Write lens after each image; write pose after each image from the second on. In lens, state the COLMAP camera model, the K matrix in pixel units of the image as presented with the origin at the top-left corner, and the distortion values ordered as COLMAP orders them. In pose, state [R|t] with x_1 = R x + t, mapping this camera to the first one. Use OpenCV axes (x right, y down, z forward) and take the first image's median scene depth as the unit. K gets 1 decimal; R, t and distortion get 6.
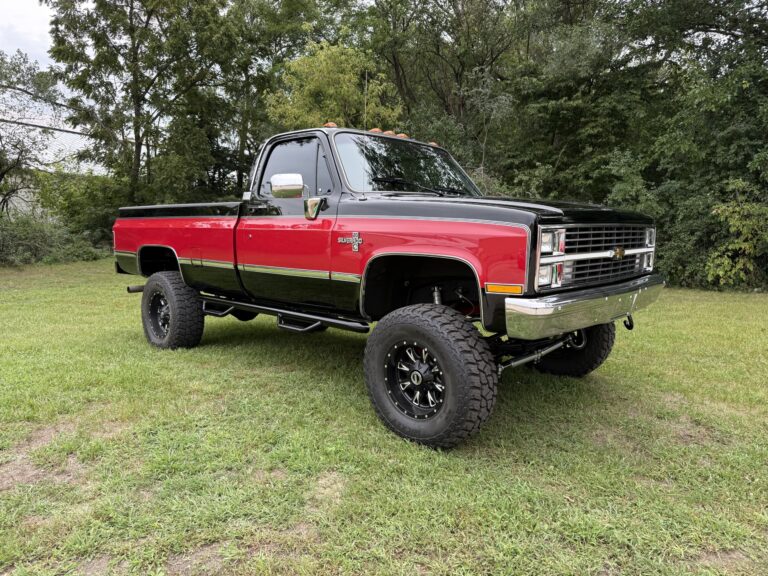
lens RADIAL K [[555.3, 0, 389.9], [0, 555.3, 288.5], [0, 0, 1]] dist [0.033445, -0.031108]
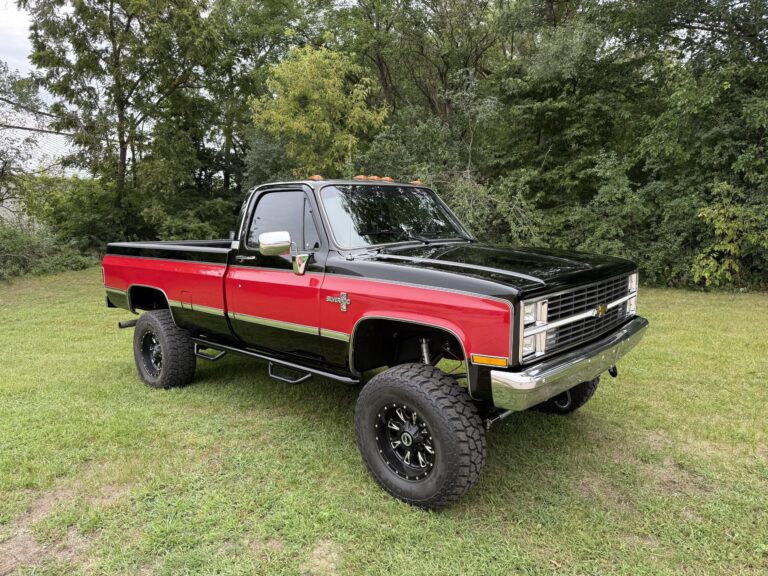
lens RADIAL K [[555.3, 0, 385.1], [0, 555.3, 286.8], [0, 0, 1]] dist [0.033445, -0.031108]
pose [[0.999652, -0.025075, 0.008245, 0.004821], [0.024882, 0.999433, 0.022705, -0.100716], [-0.008809, -0.022492, 0.999708, -0.013202]]
